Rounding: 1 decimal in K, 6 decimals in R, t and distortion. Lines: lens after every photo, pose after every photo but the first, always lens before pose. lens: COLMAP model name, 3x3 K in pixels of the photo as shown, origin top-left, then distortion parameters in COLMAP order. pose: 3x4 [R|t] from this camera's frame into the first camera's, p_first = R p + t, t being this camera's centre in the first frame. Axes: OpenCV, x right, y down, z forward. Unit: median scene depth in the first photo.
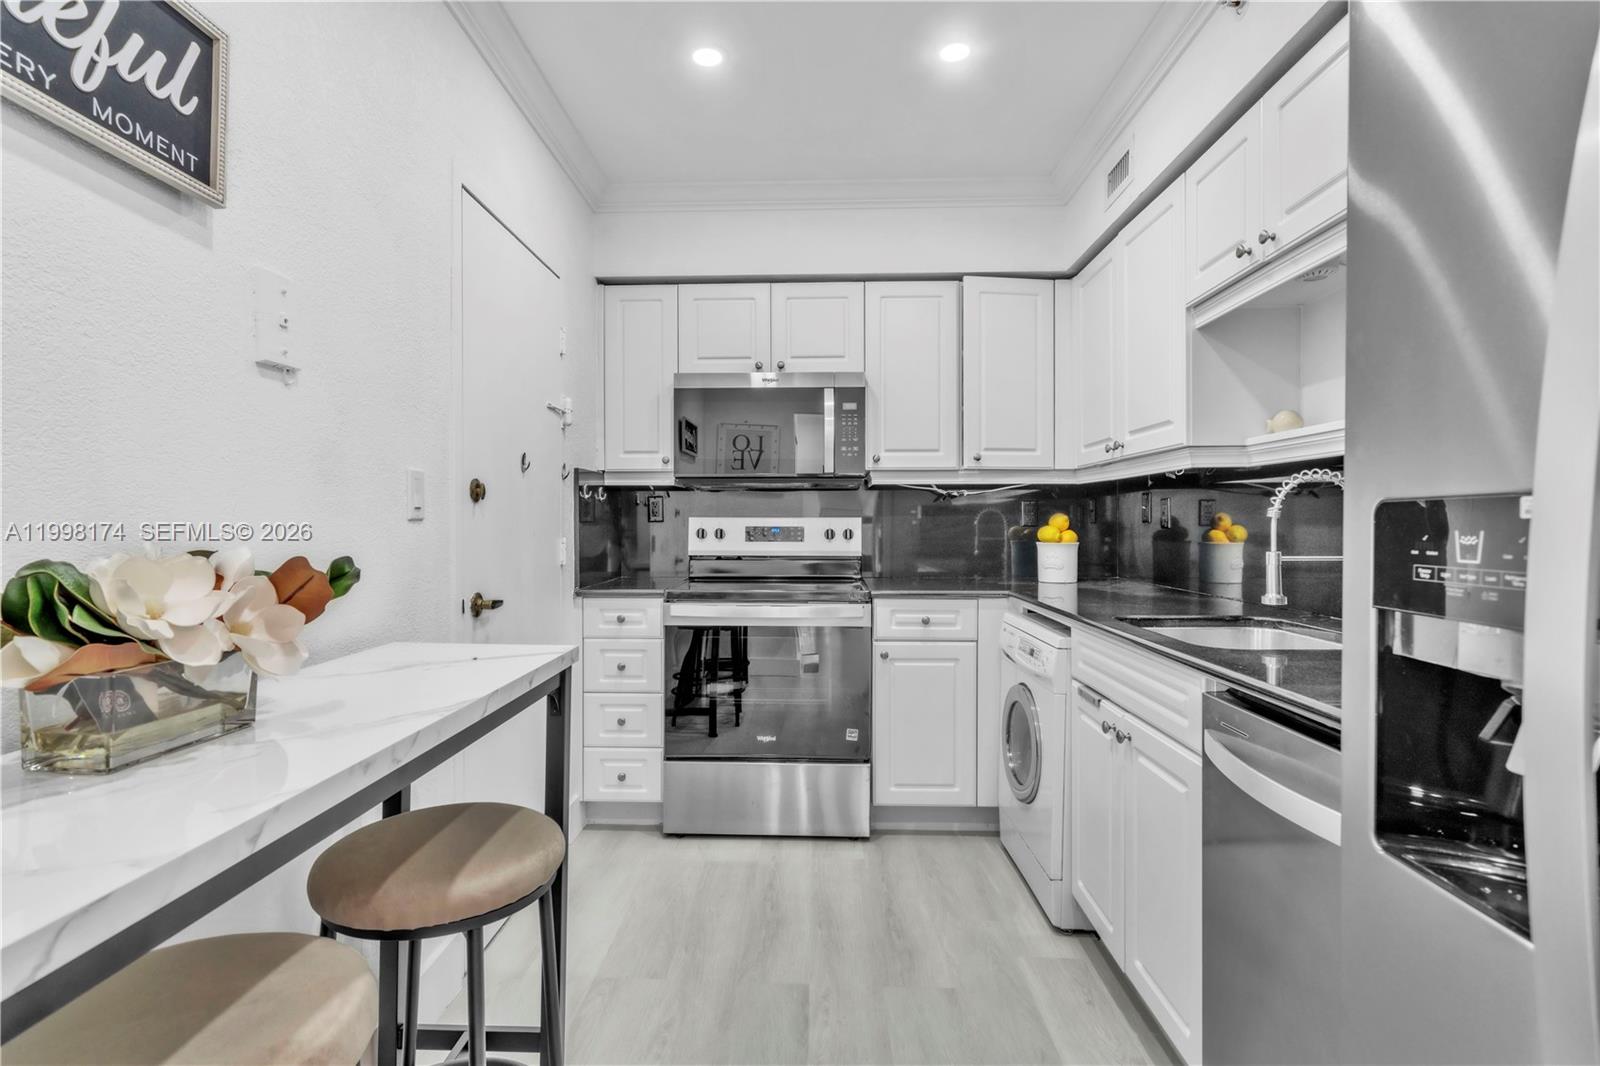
lens RADIAL K [[557.2, 0, 795.2], [0, 557.2, 520.0], [0, 0, 1]] dist [-0.006762, -0.000150]
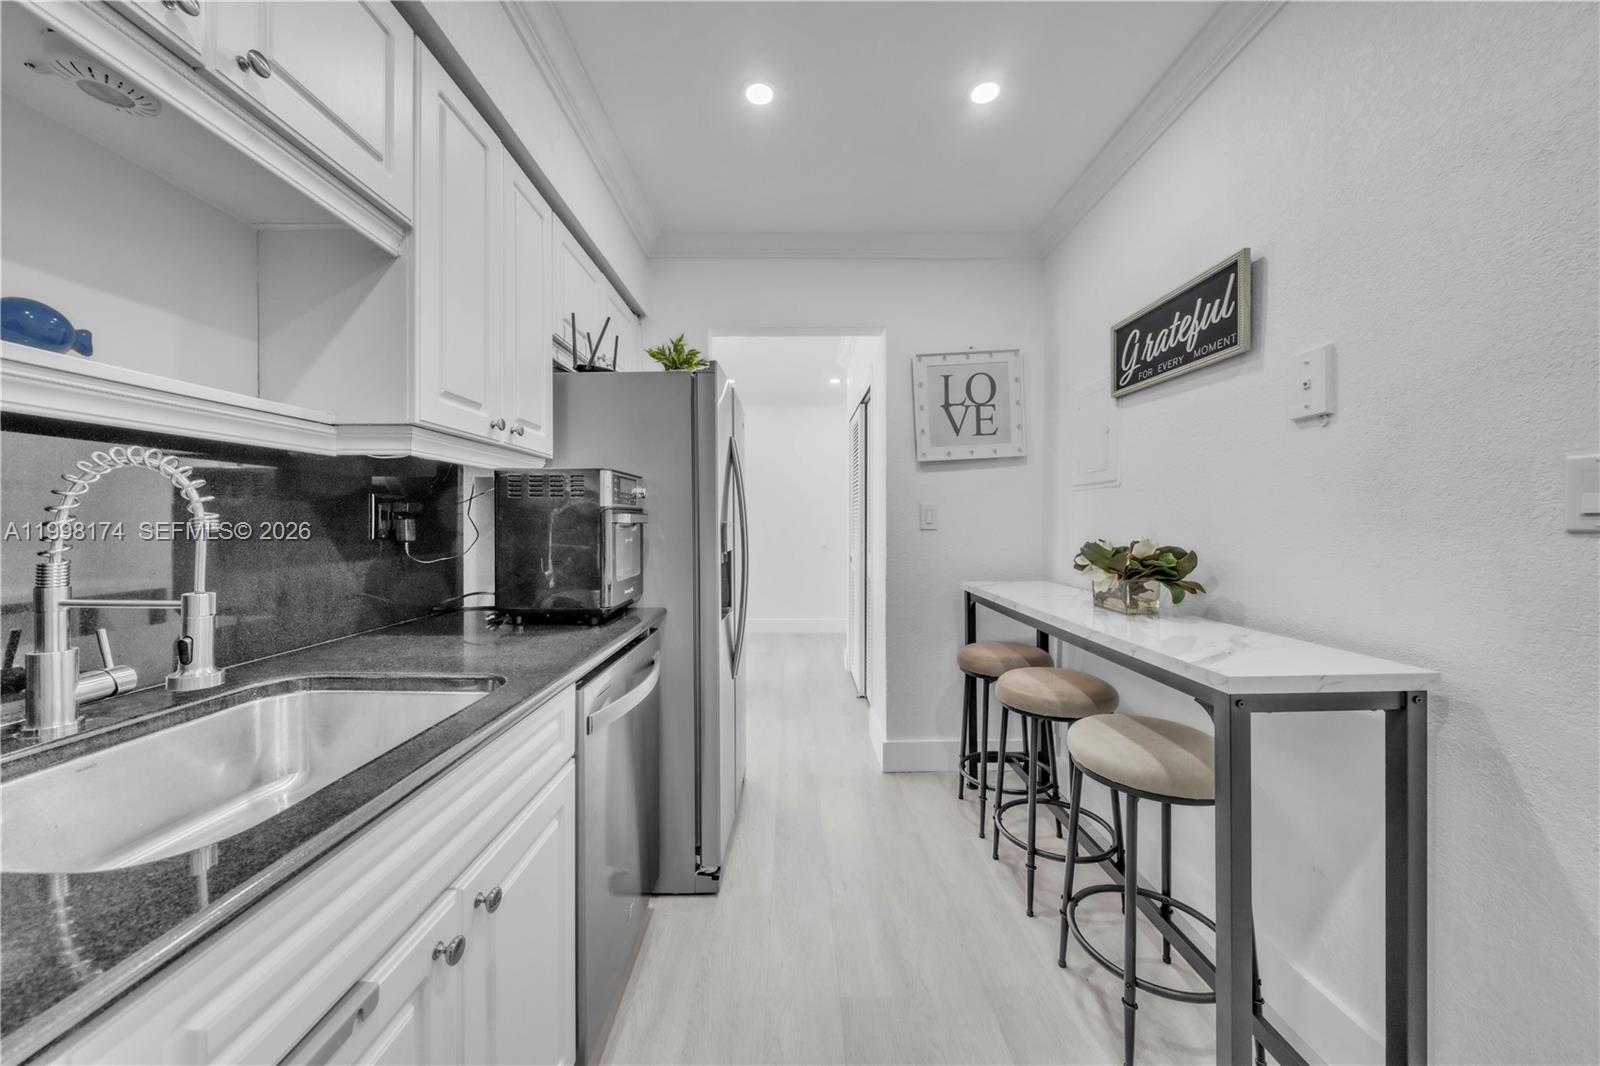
lens RADIAL K [[557.2, 0, 795.2], [0, 557.2, 520.0], [0, 0, 1]] dist [-0.006762, -0.000150]
pose [[-0.999140, -0.007842, -0.040708, 0.458465], [-0.008057, 0.999954, 0.005135, -0.033940], [0.040666, 0.005459, -0.999158, 2.860337]]
